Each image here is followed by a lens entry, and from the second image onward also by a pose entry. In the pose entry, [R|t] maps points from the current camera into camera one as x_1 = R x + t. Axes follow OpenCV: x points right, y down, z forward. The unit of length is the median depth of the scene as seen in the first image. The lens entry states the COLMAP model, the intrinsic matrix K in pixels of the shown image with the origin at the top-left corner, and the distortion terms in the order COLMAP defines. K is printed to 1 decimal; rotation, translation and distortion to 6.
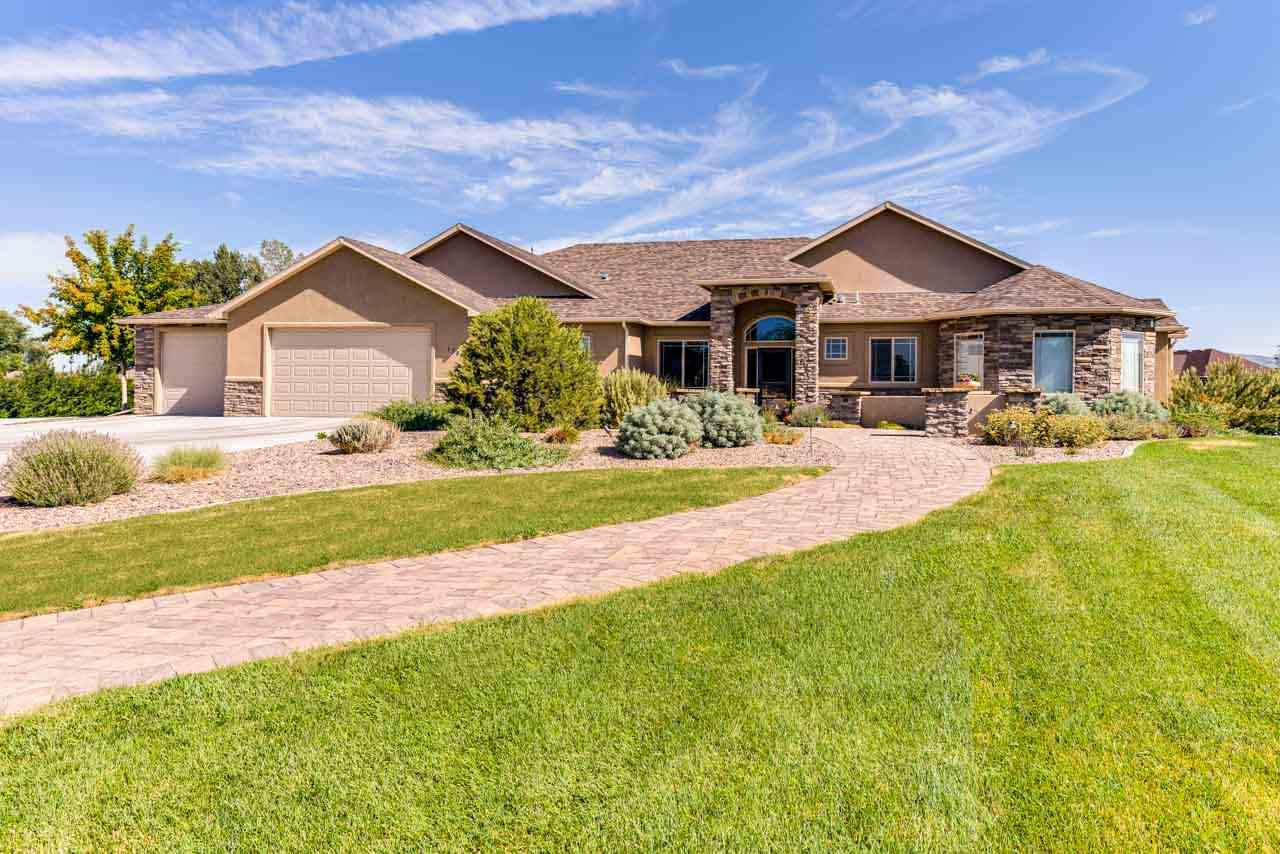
lens RADIAL K [[920.0, 0, 679.8], [0, 920.0, 411.6], [0, 0, 1]] dist [0.068138, -0.041060]
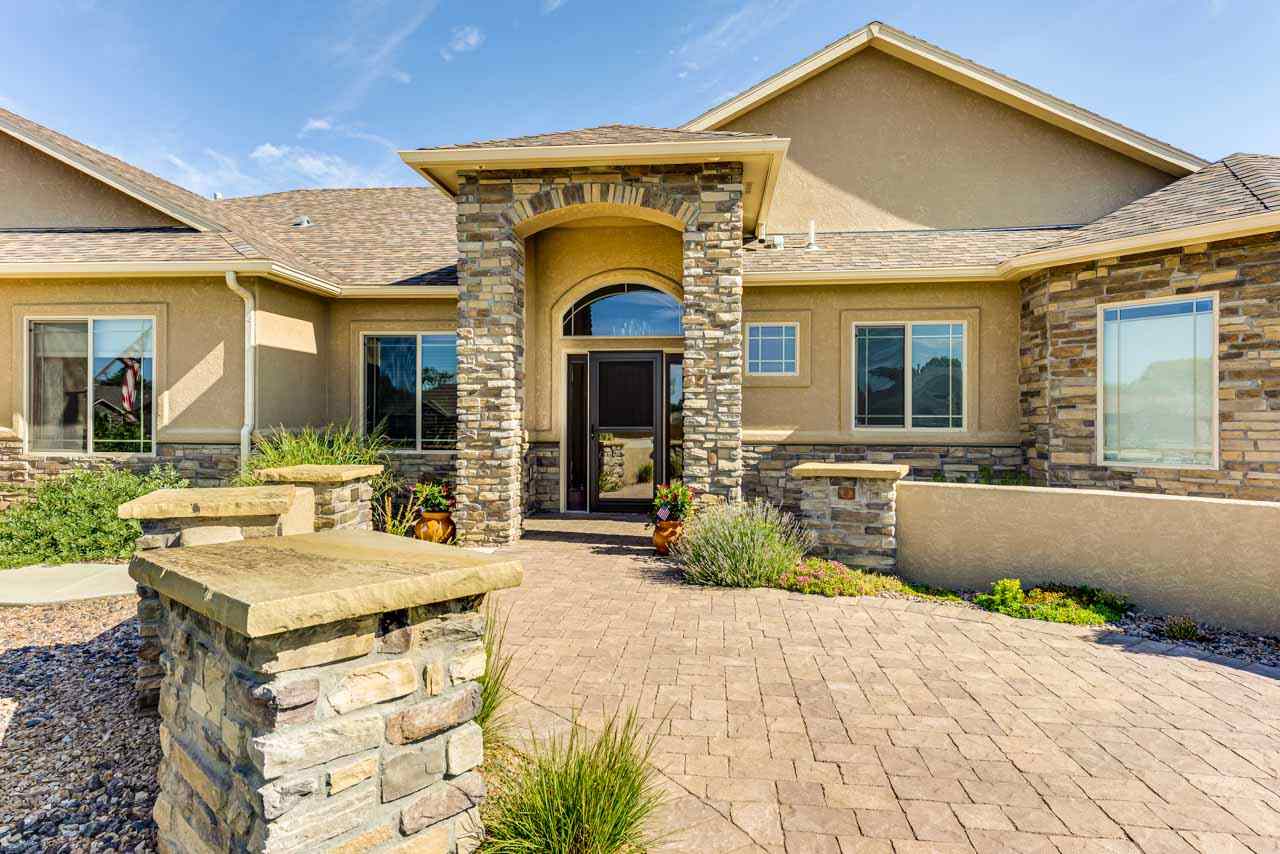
lens RADIAL K [[750.0, 0, 640.0], [0, 750.0, 427.0], [0, 0, 1]] dist [0.061570, -0.042736]
pose [[0.992226, -0.006454, 0.124283, 0.068322], [0.007361, 0.999950, -0.006835, -0.031659], [-0.124233, 0.007697, 0.992223, 0.680879]]
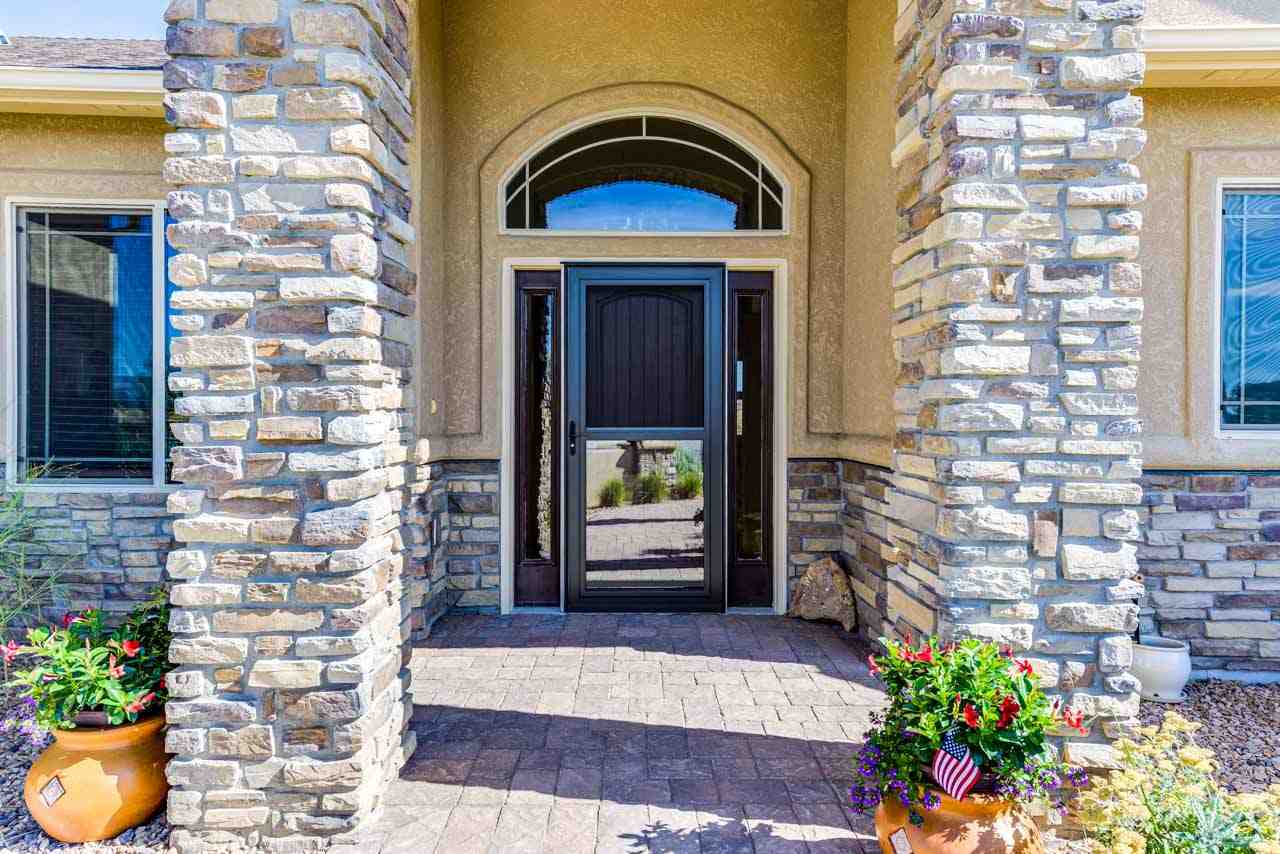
lens RADIAL K [[750.0, 0, 640.0], [0, 750.0, 427.0], [0, 0, 1]] dist [0.061570, -0.042736]
pose [[0.970127, -0.009875, 0.242397, 0.064417], [0.009039, 0.999949, 0.004559, -0.035358], [-0.242430, -0.002232, 0.970166, 0.892389]]
